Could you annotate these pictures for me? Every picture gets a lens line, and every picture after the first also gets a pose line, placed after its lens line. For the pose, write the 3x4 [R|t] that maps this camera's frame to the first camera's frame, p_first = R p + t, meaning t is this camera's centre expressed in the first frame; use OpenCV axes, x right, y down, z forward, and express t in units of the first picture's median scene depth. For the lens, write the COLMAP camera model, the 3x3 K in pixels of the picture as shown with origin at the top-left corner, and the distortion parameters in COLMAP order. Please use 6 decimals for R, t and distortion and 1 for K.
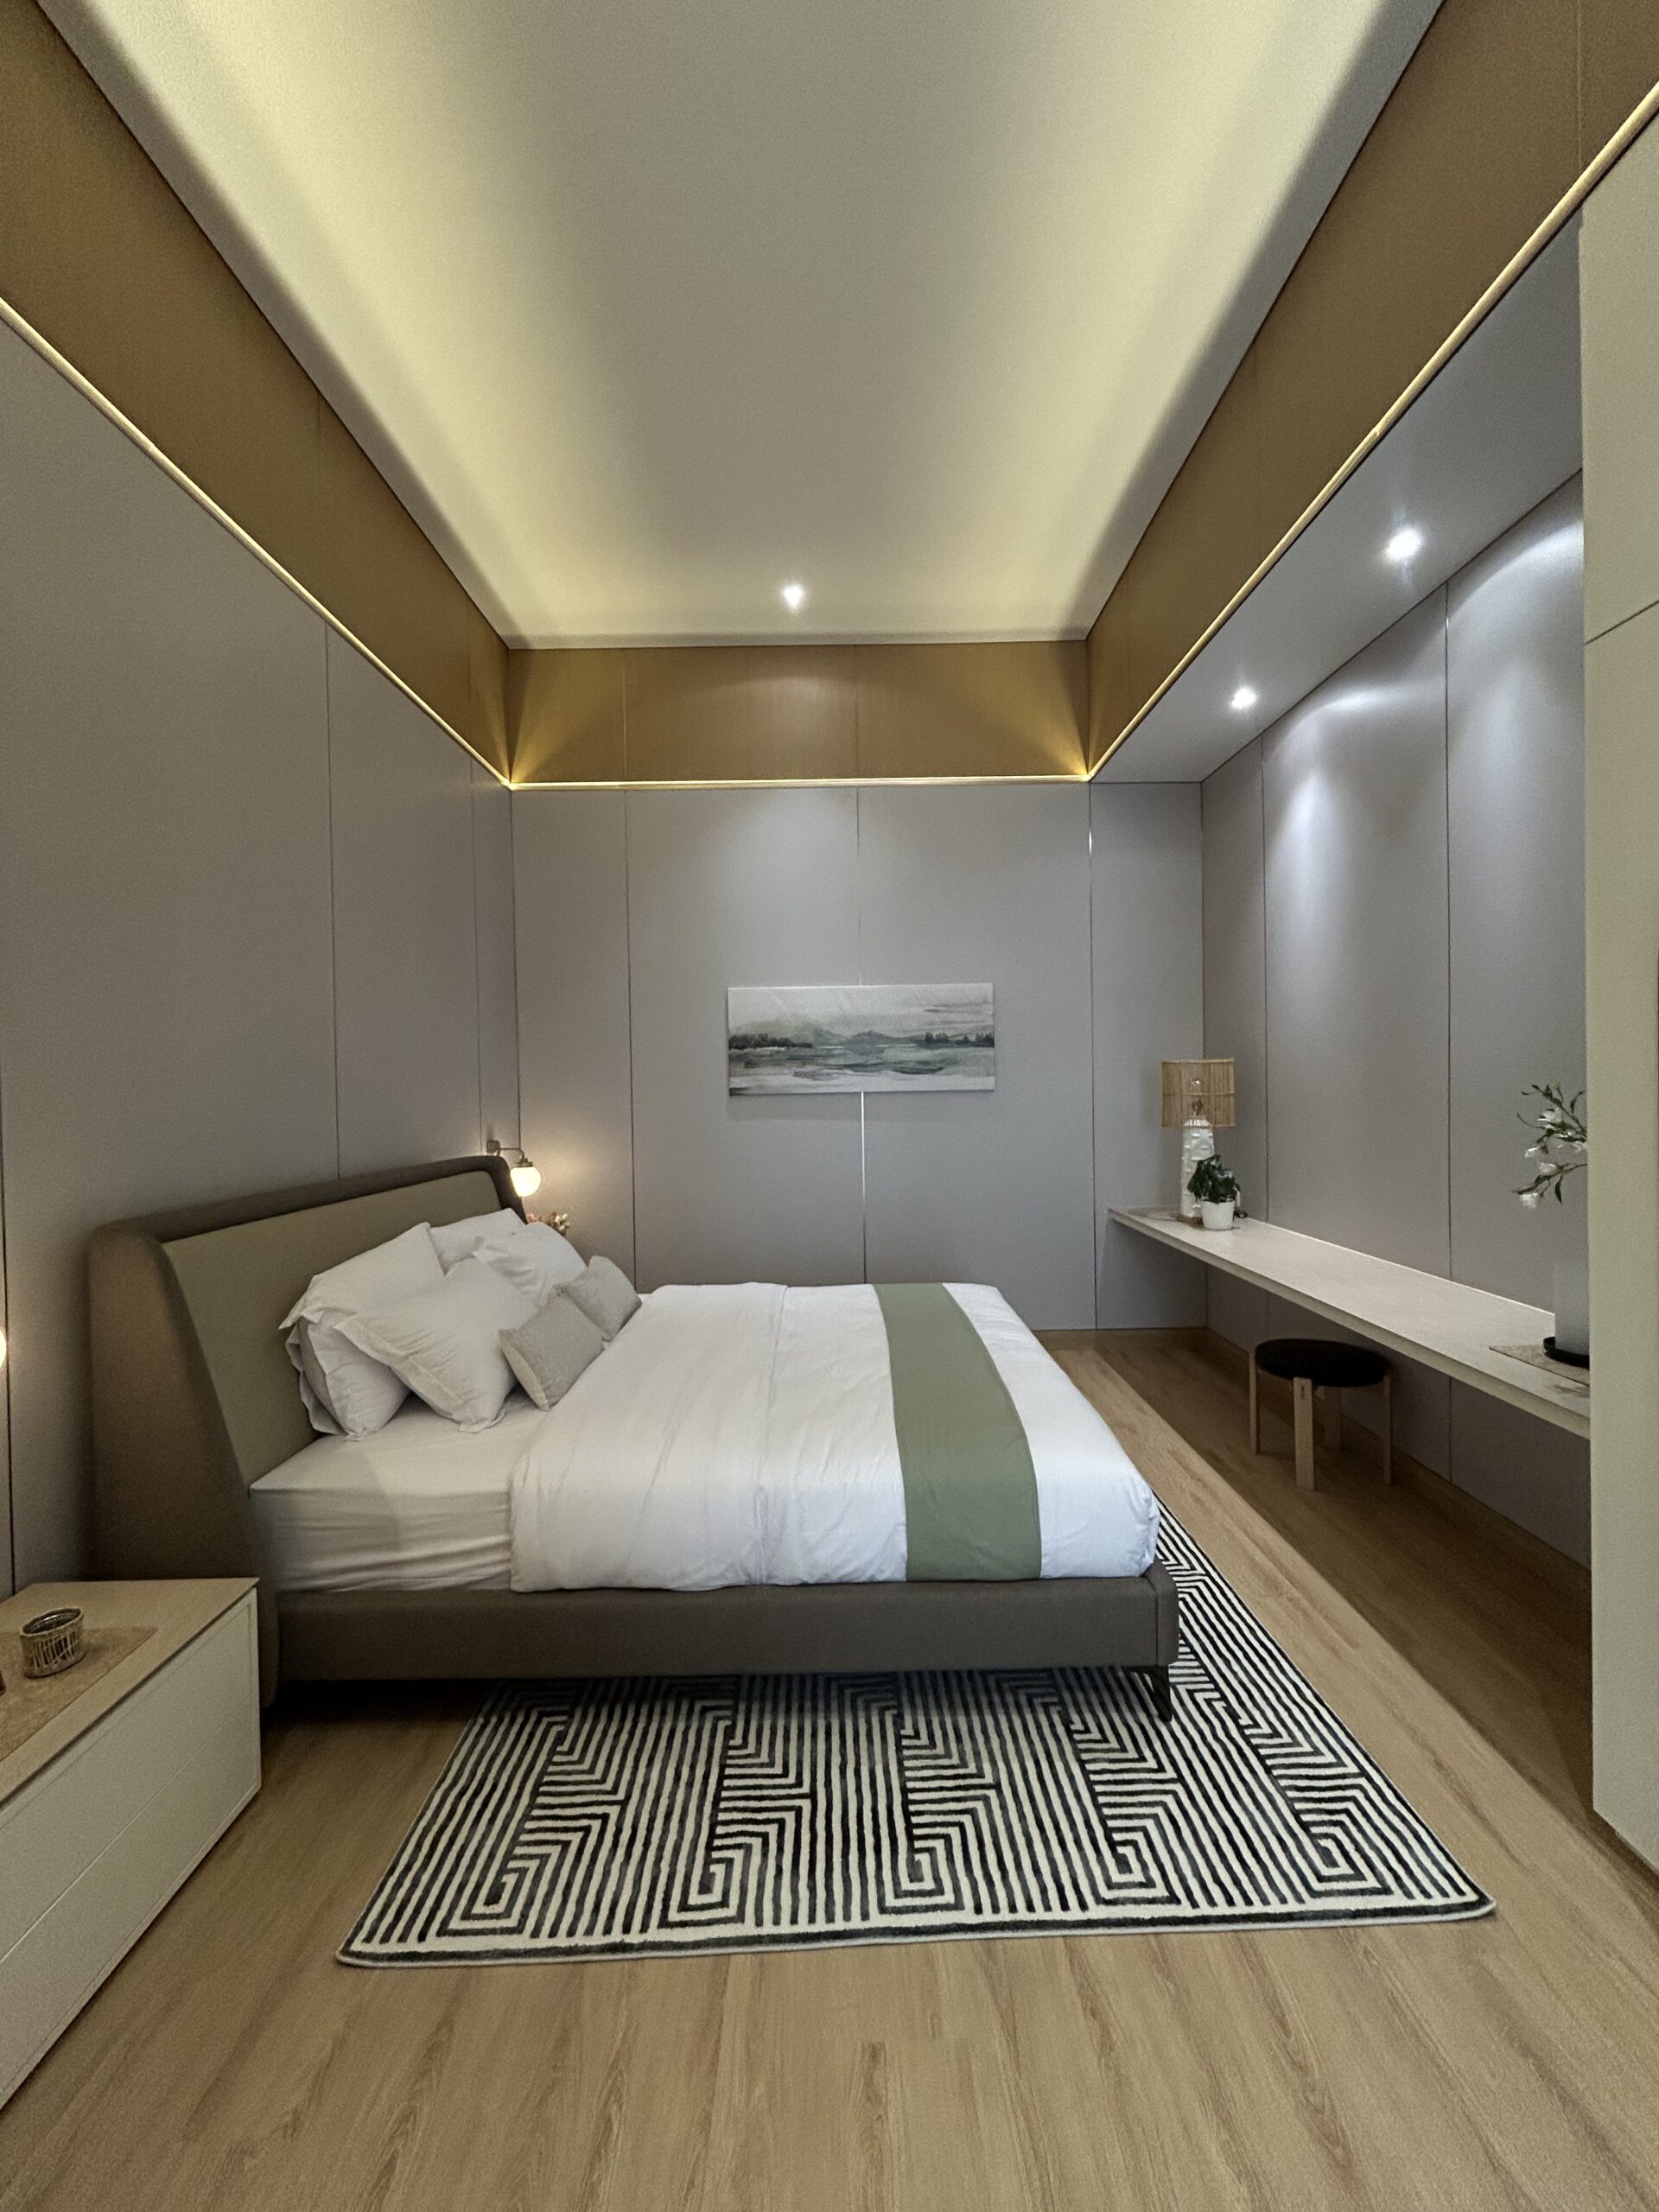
lens RADIAL K [[898.9, 0, 832.8], [0, 898.9, 1102.2], [0, 0, 1]] dist [-0.000537, 0.000967]
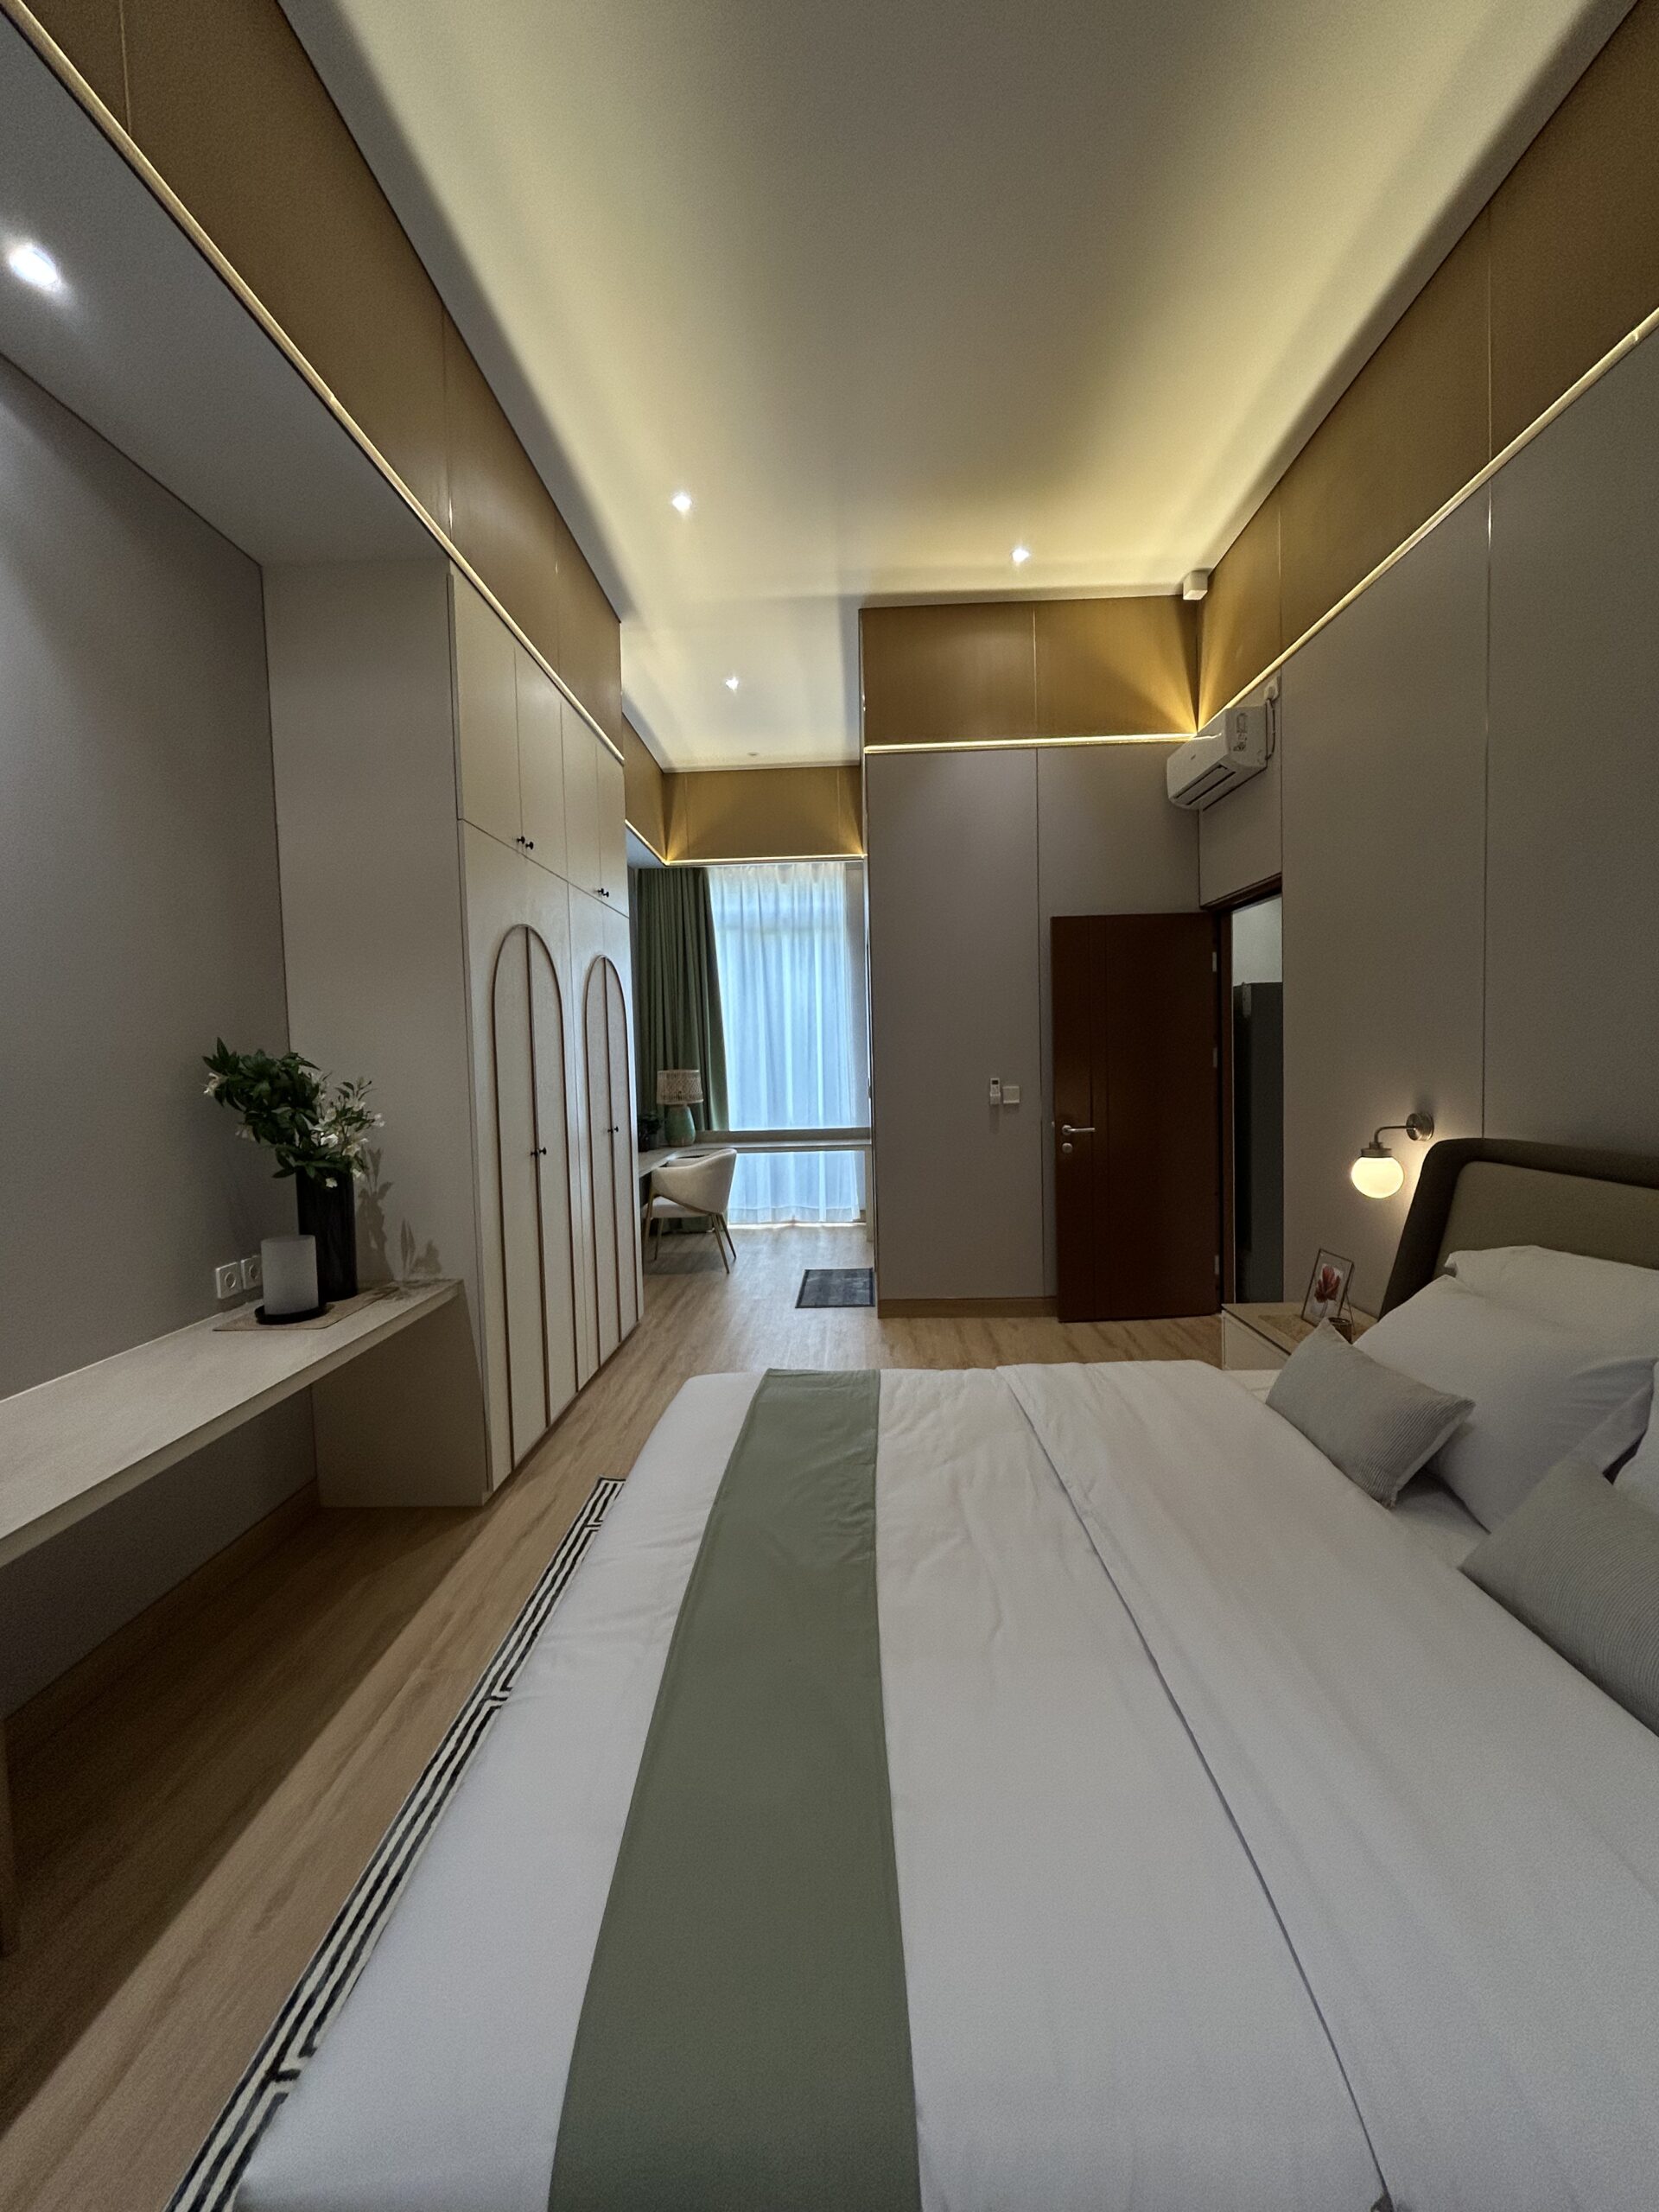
lens RADIAL K [[898.9, 0, 836.6], [0, 898.9, 1110.4], [0, 0, 1]] dist [-0.000537, 0.000967]
pose [[-0.998683, 0.044198, 0.026066, 0.067906], [0.045926, 0.996493, 0.069950, -0.022951], [-0.022883, 0.071055, -0.997210, 1.663123]]
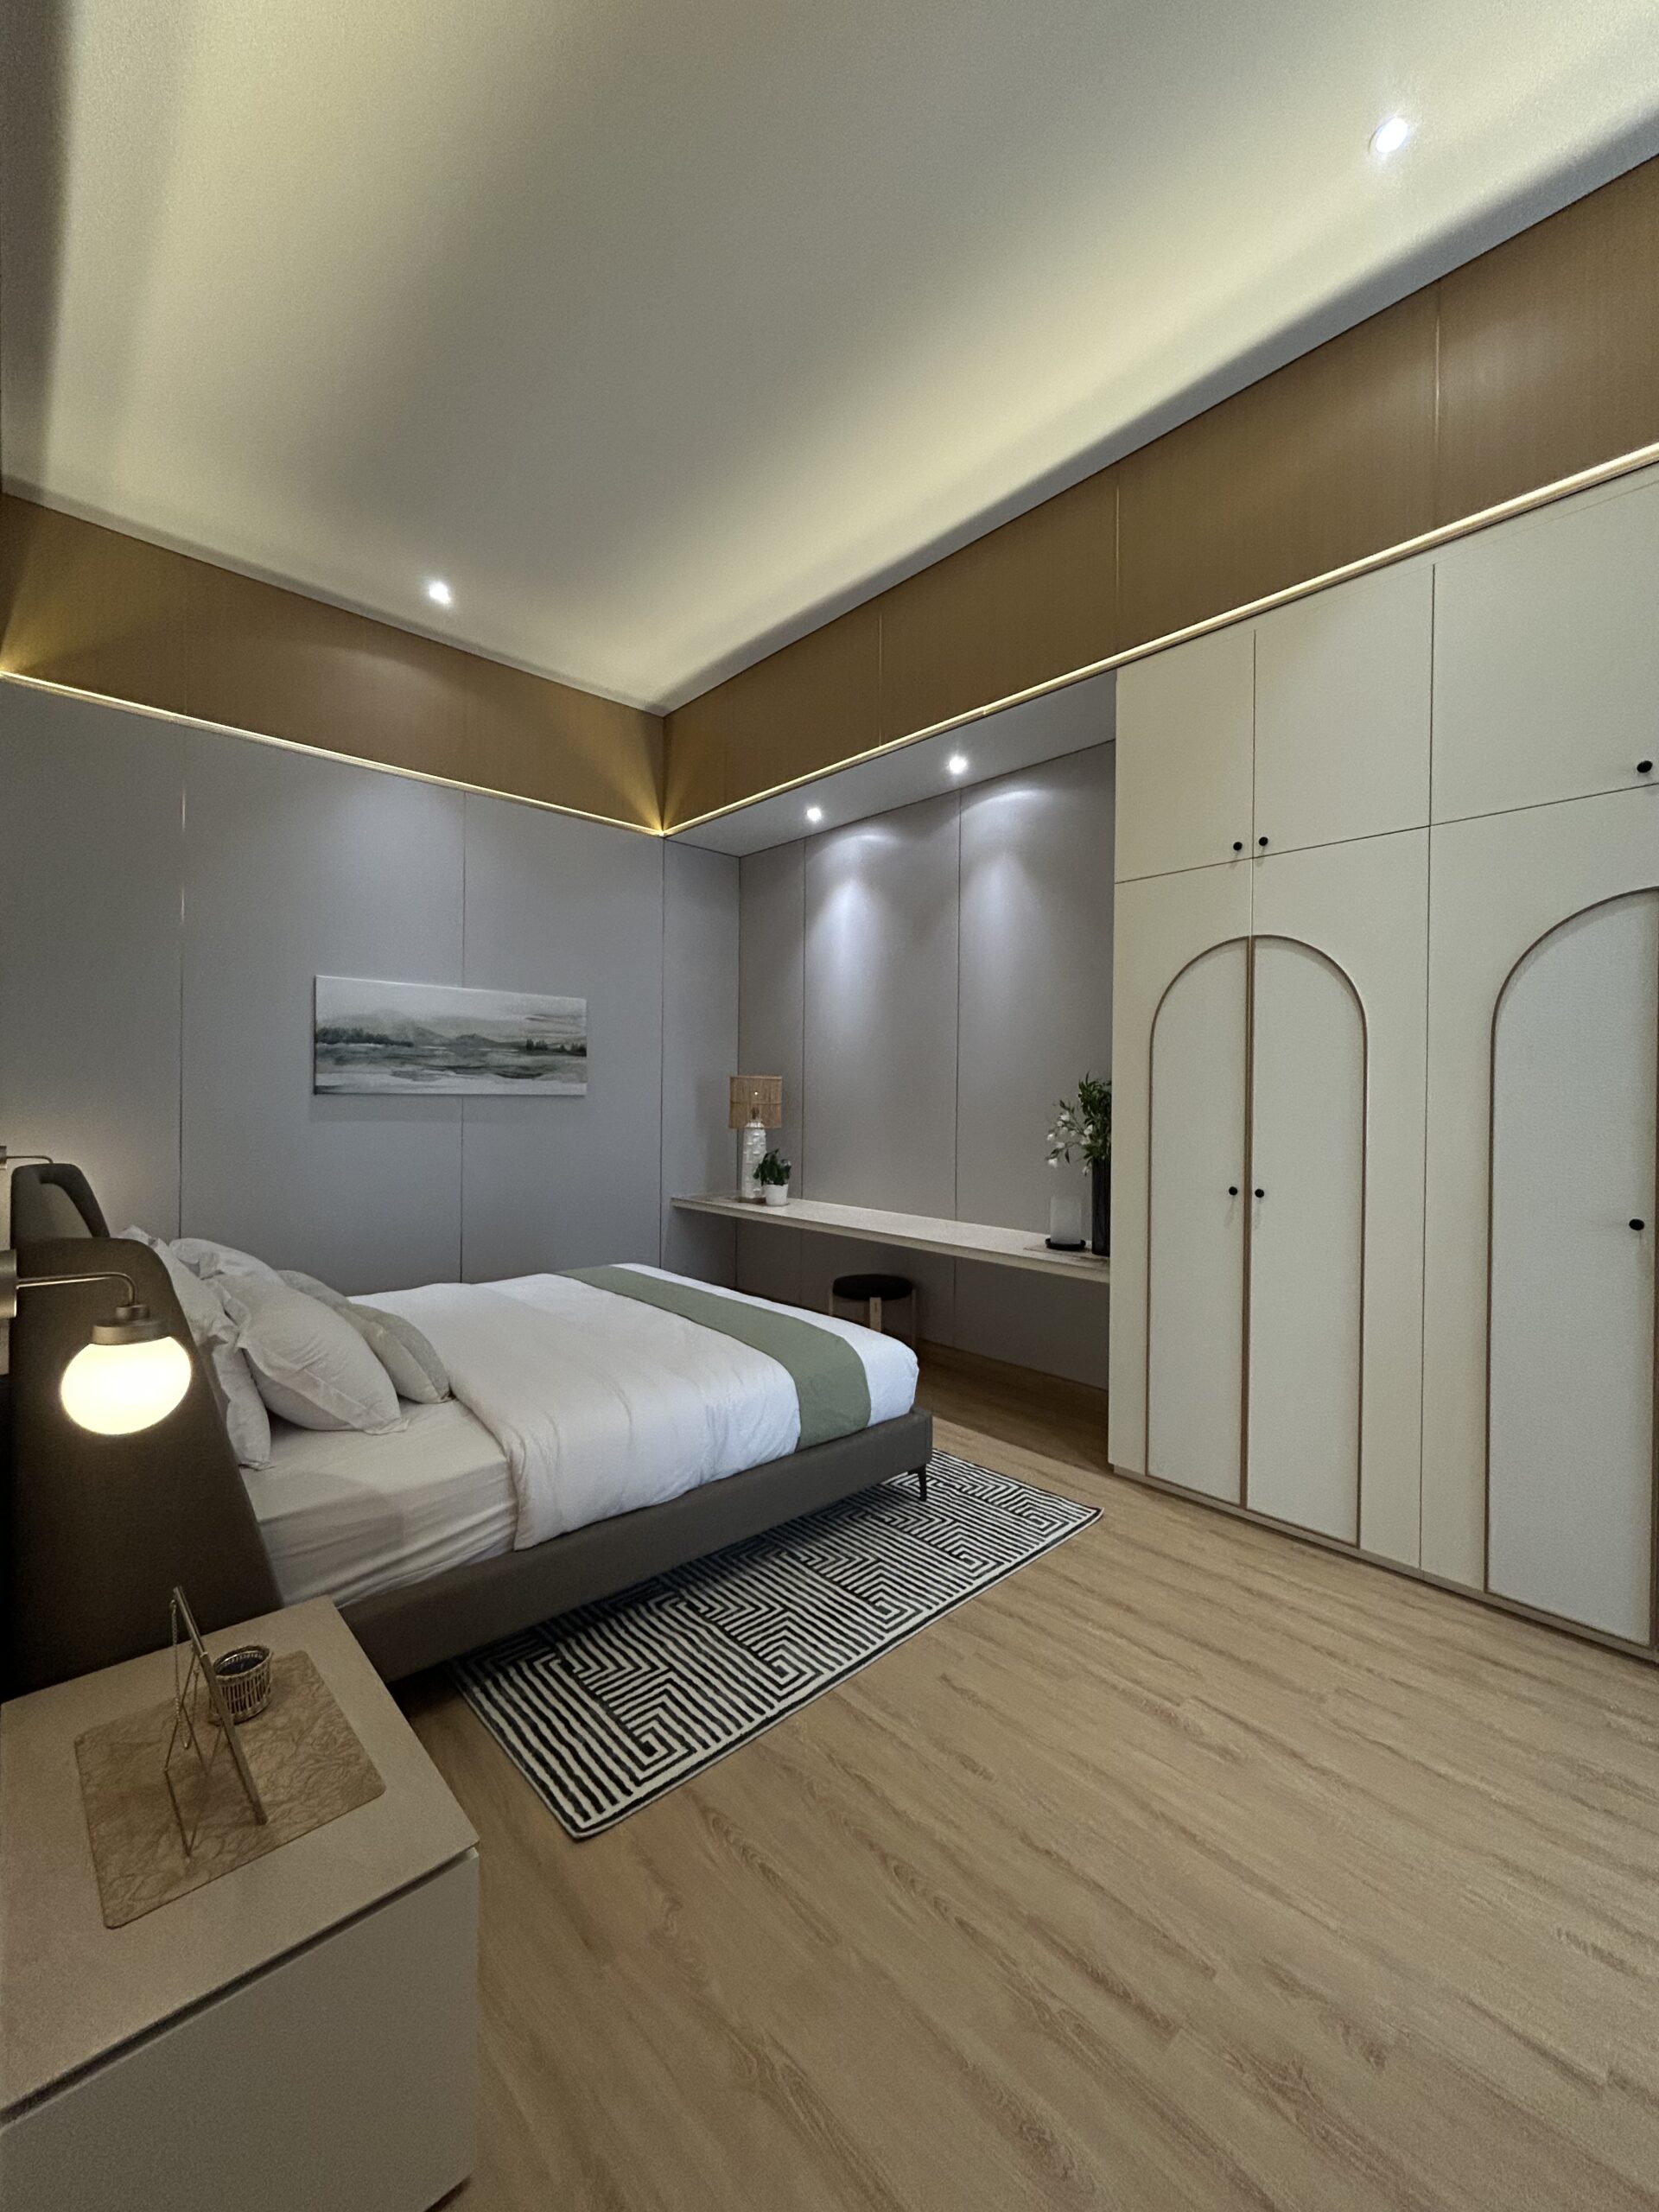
lens RADIAL K [[898.9, 0, 838.7], [0, 898.9, 1097.5], [0, 0, 1]] dist [-0.000537, 0.000967]
pose [[0.733098, 0.024109, 0.679696, -0.609909], [-0.013525, 0.999691, -0.020872, 0.014151], [-0.679989, 0.006109, 0.733197, -0.040500]]
